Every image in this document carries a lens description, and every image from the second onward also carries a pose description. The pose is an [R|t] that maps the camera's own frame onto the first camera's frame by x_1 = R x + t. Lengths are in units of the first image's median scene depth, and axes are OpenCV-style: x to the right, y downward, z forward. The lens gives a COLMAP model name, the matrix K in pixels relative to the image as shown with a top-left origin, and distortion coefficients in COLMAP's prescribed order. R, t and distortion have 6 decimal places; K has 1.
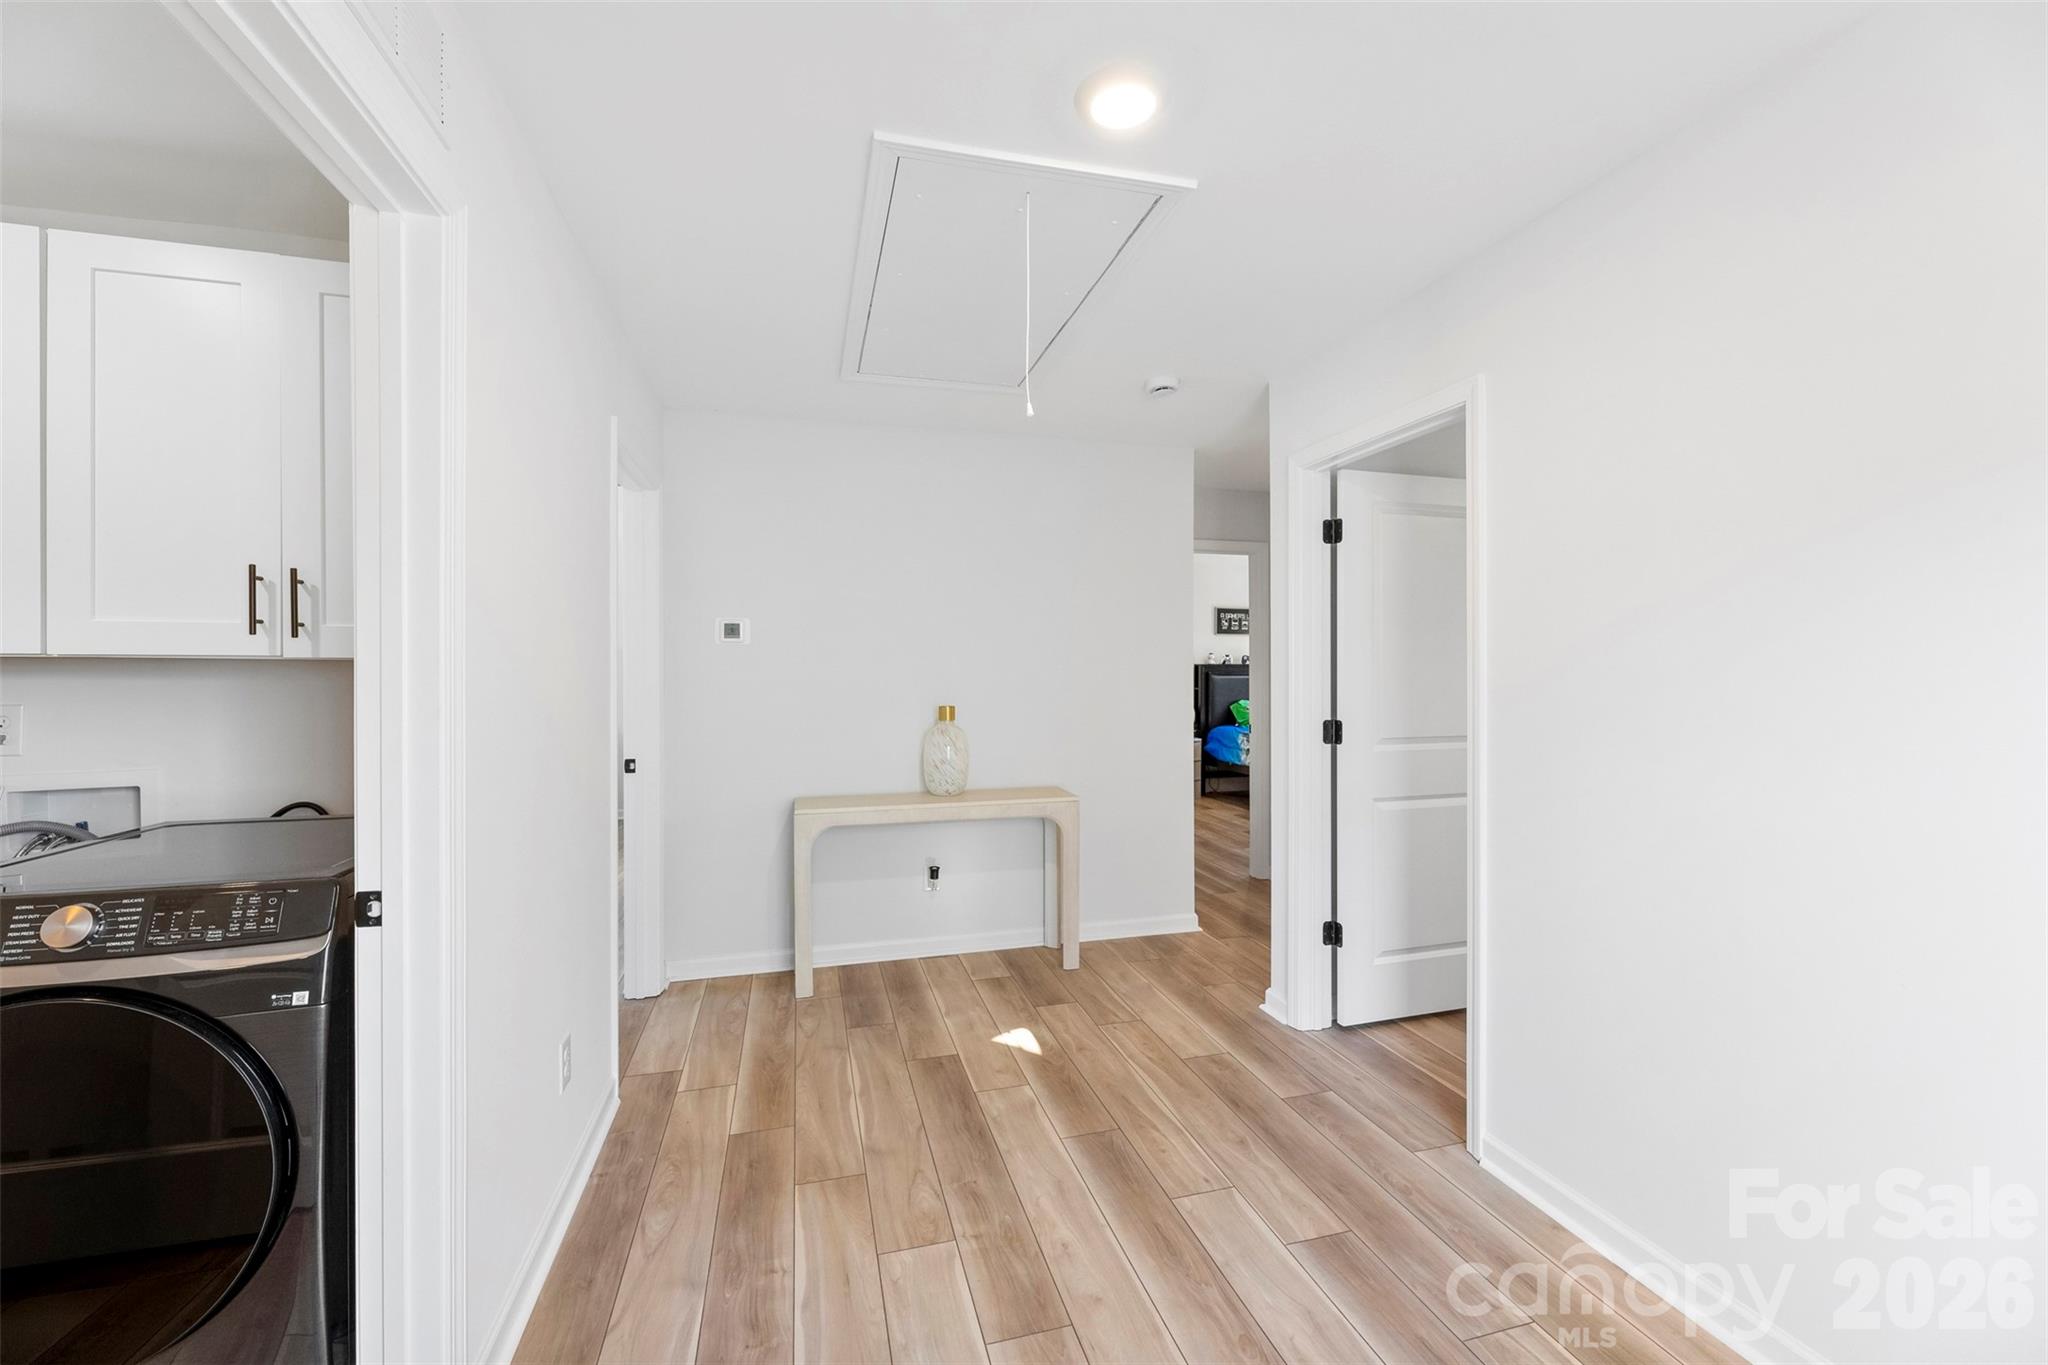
lens RADIAL K [[822.4, 0, 1026.0], [0, 822.4, 658.5], [0, 0, 1]] dist [0.001375, -0.000163]
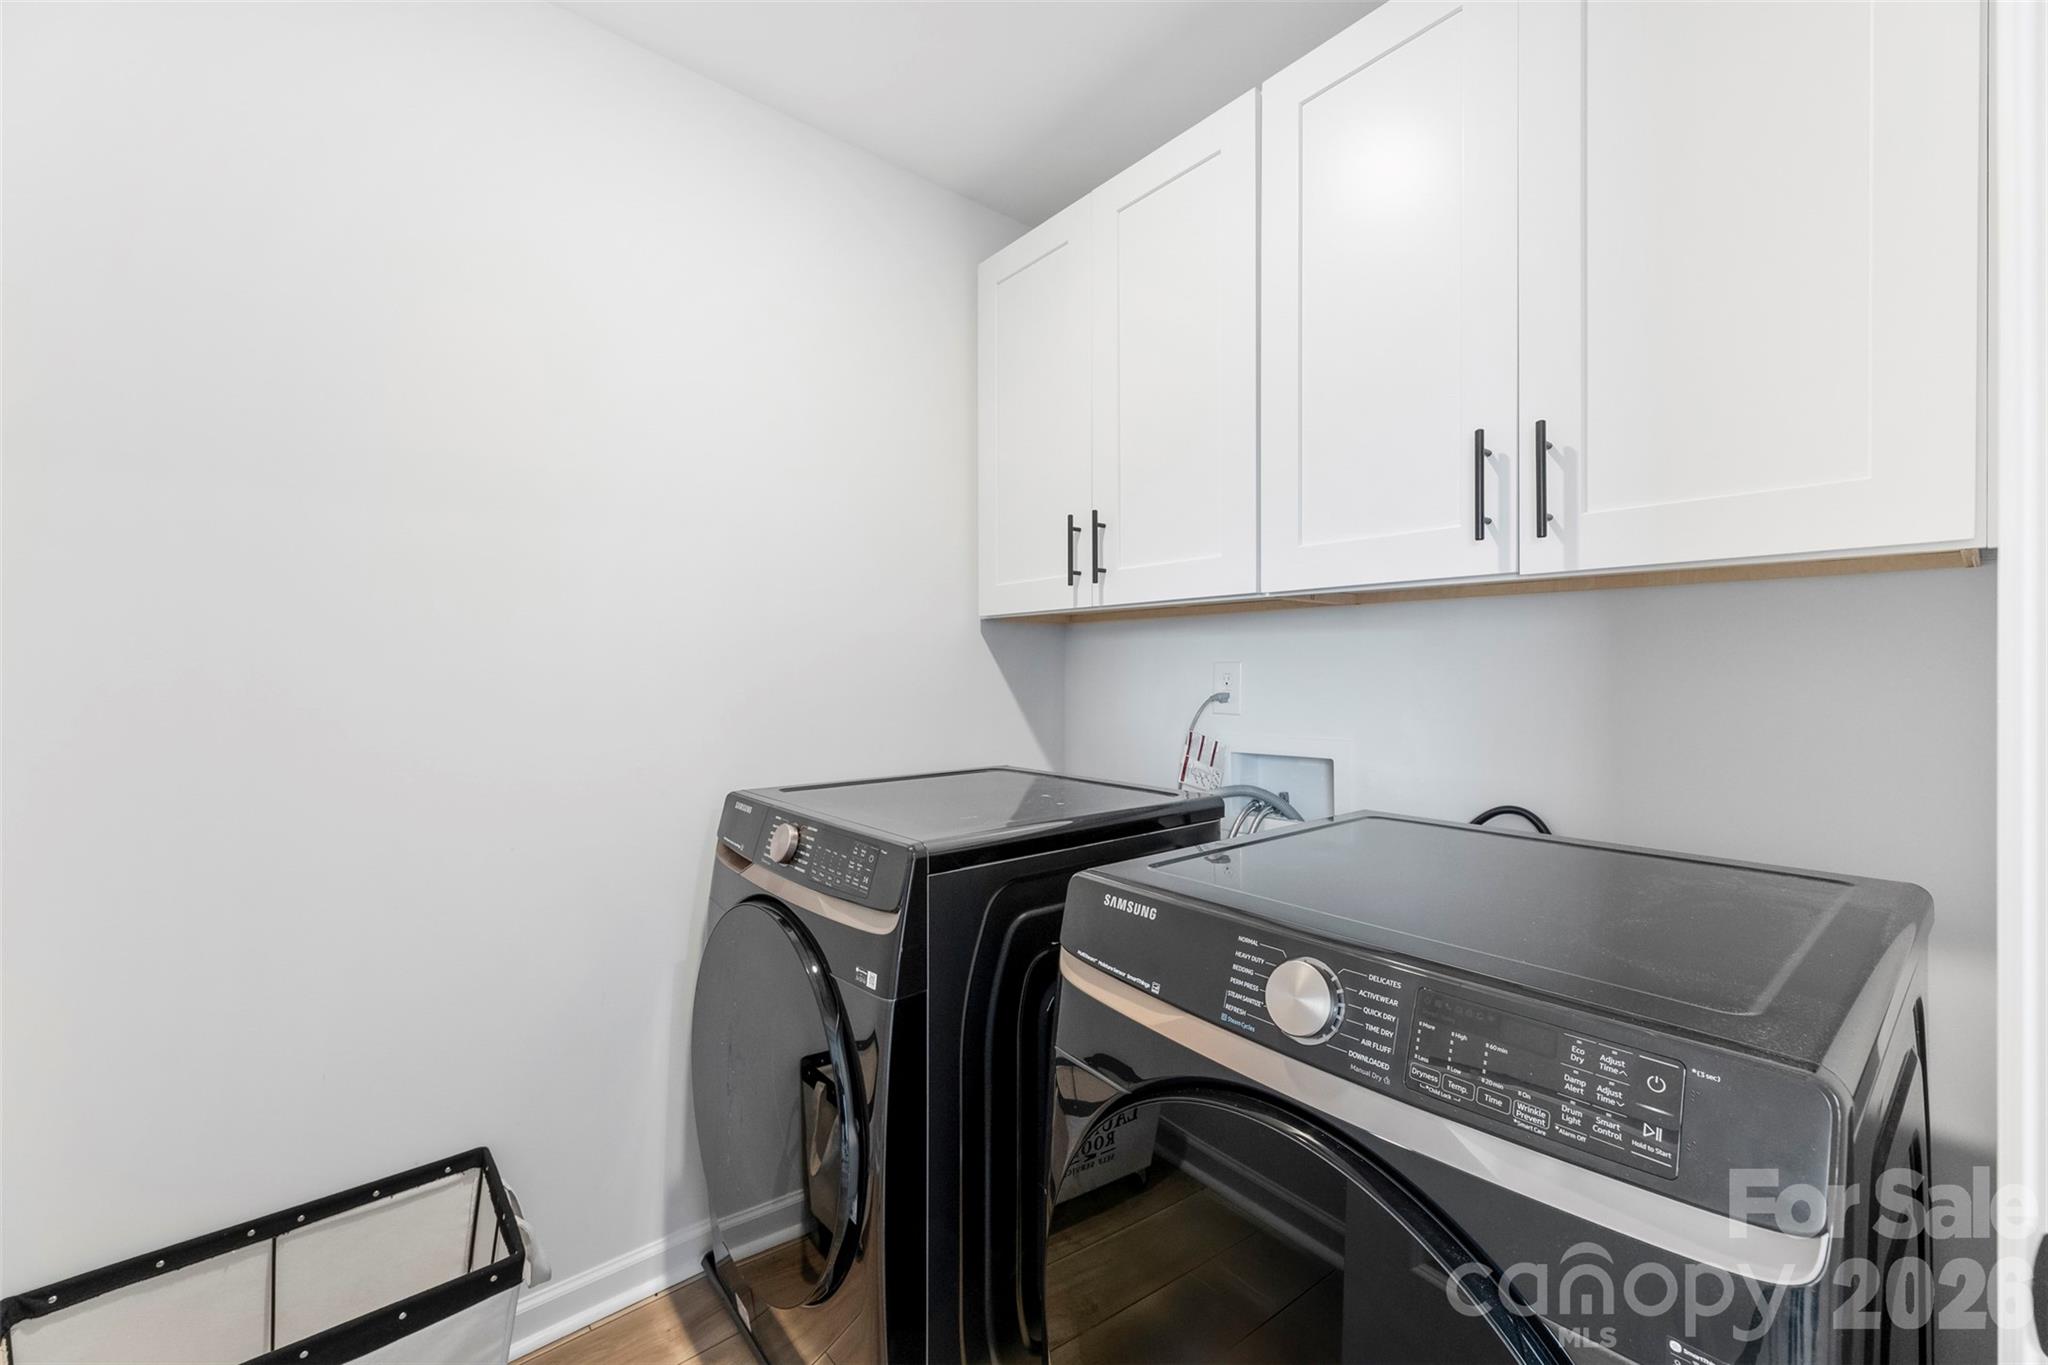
lens RADIAL K [[822.4, 0, 1026.0], [0, 822.4, 658.5], [0, 0, 1]] dist [0.001375, -0.000163]
pose [[0.420582, -0.007568, -0.907223, -0.506701], [-0.002846, 0.999949, -0.009662, 0.068826], [0.907250, 0.006646, 0.420539, 0.412004]]
